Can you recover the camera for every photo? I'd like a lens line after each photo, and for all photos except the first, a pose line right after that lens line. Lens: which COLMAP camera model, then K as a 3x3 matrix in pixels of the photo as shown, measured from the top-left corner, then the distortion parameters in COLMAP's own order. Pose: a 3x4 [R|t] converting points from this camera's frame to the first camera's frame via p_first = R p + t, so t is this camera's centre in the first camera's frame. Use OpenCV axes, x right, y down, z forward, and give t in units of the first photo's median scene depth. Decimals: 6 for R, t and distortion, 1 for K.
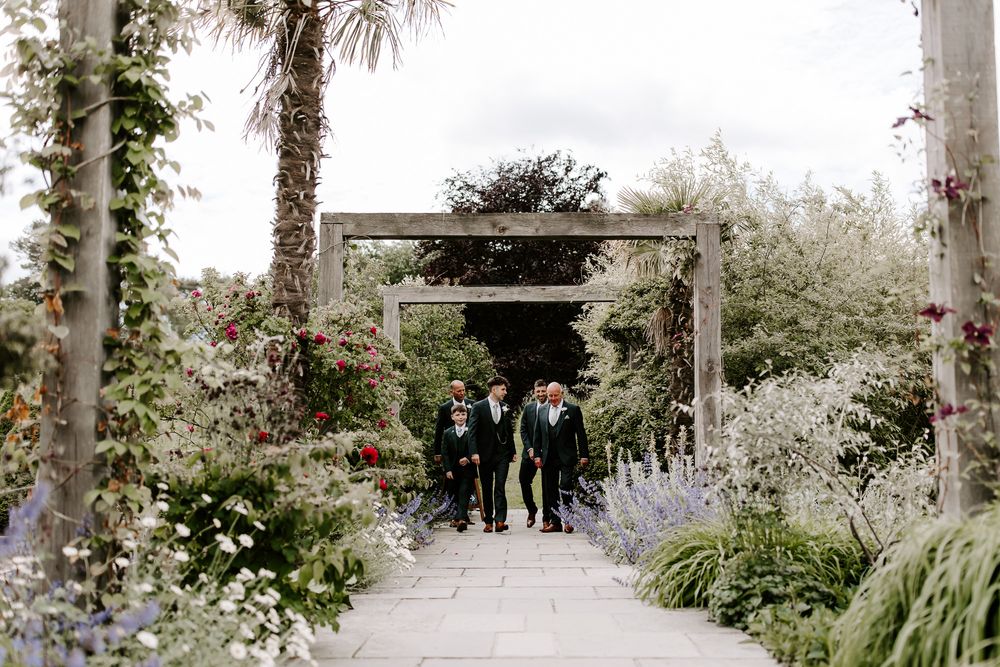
lens RADIAL K [[1019.5, 0, 500.0], [0, 1019.5, 333.5], [0, 0, 1]] dist [0.002522, 0.003053]
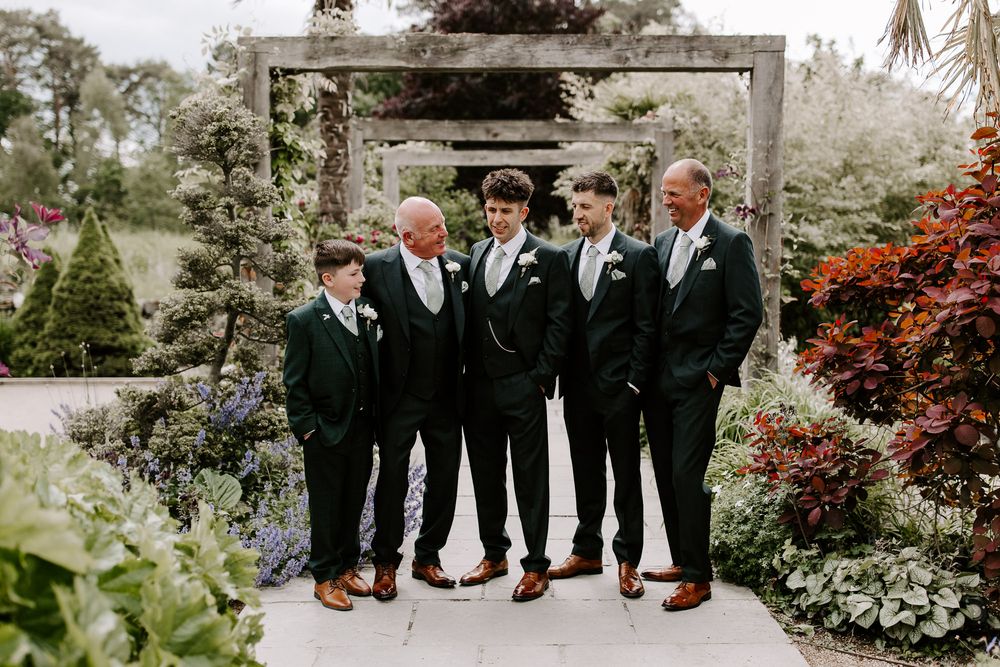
lens RADIAL K [[1623.0, 0, 500.0], [0, 1623.0, 333.5], [0, 0, 1]] dist [0.297229, 0.052997]
pose [[0.999899, 0.004915, 0.013351, -0.018798], [-0.007409, 0.981034, 0.193694, -0.283139], [-0.012146, -0.193773, 0.980971, -1.085329]]
